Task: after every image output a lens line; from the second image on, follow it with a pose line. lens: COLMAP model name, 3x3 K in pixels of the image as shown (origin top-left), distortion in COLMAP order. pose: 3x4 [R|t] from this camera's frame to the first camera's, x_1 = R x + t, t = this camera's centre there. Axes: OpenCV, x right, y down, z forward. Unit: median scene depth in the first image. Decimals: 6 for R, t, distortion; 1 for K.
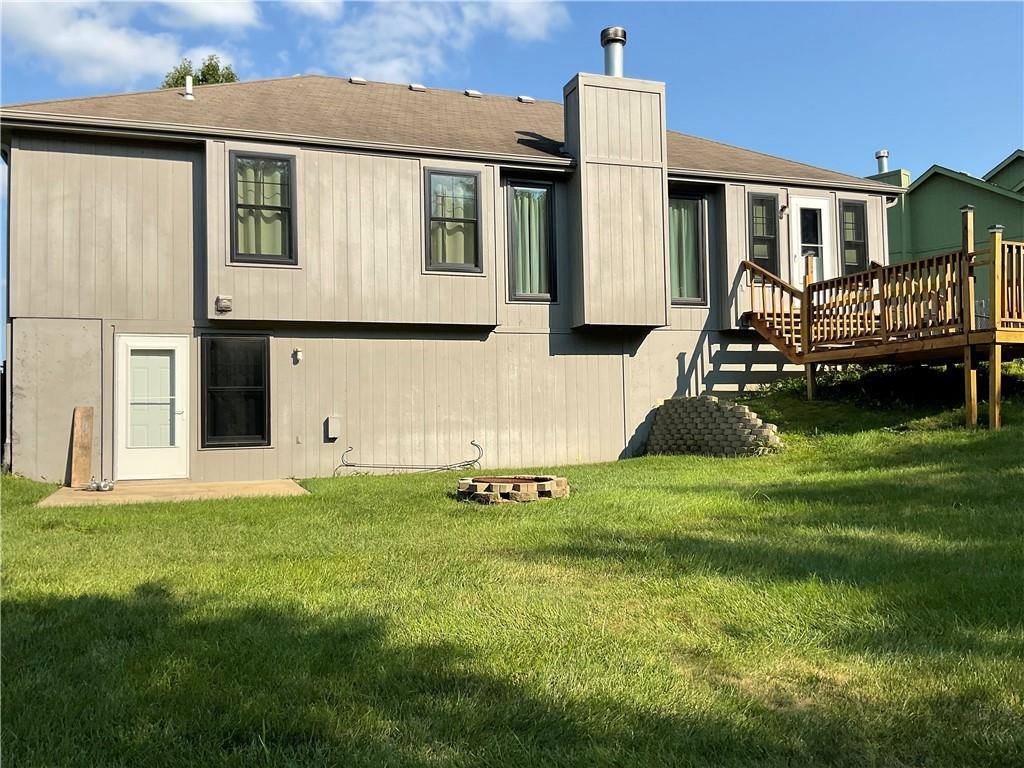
lens RADIAL K [[890.8, 0, 511.2], [0, 890.8, 379.2], [0, 0, 1]] dist [0.059983, -0.098430]
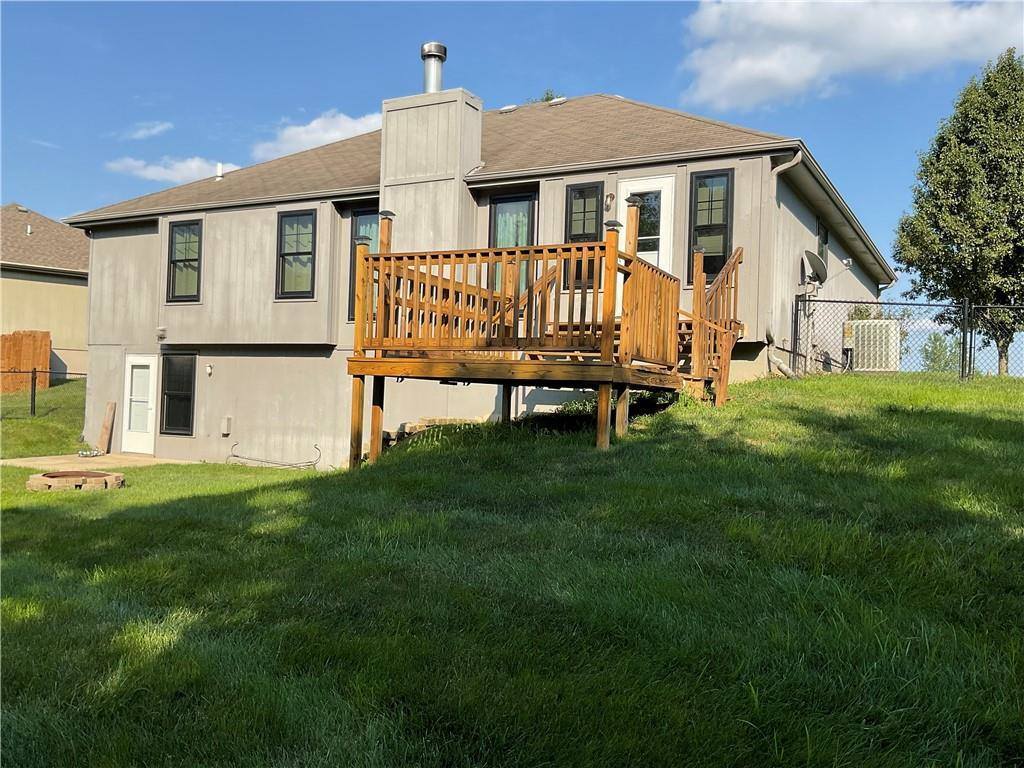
lens RADIAL K [[890.8, 0, 515.7], [0, 890.8, 388.1], [0, 0, 1]] dist [0.059983, -0.098430]
pose [[0.660186, 0.023743, -0.750727, 0.948128], [-0.023049, 0.999670, 0.011347, -0.022040], [0.750749, 0.009812, 0.660515, 0.417478]]
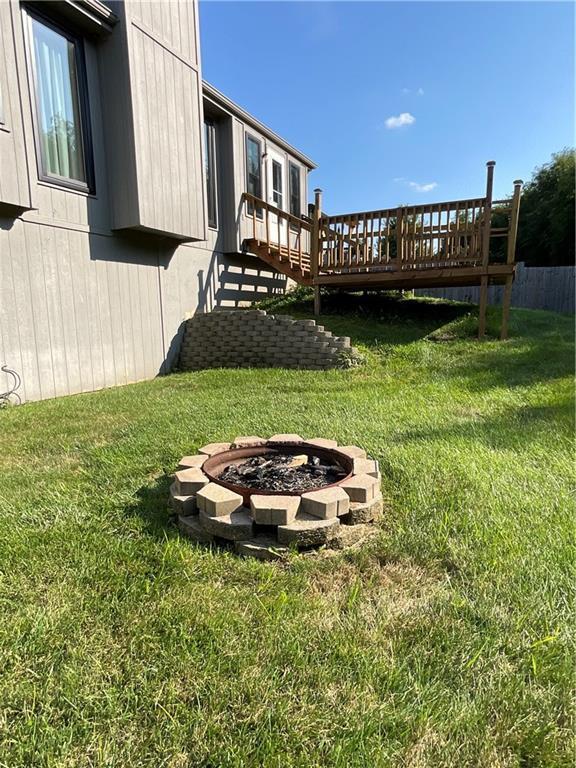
lens RADIAL K [[436.5, 0, 290.3], [0, 436.5, 385.5], [0, 0, 1]] dist [-0.012770, 0.002880]
pose [[0.727761, -0.099271, 0.678608, -0.112340], [-0.029186, 0.984090, 0.175259, 0.013715], [-0.685209, -0.147352, 0.713285, 0.549598]]
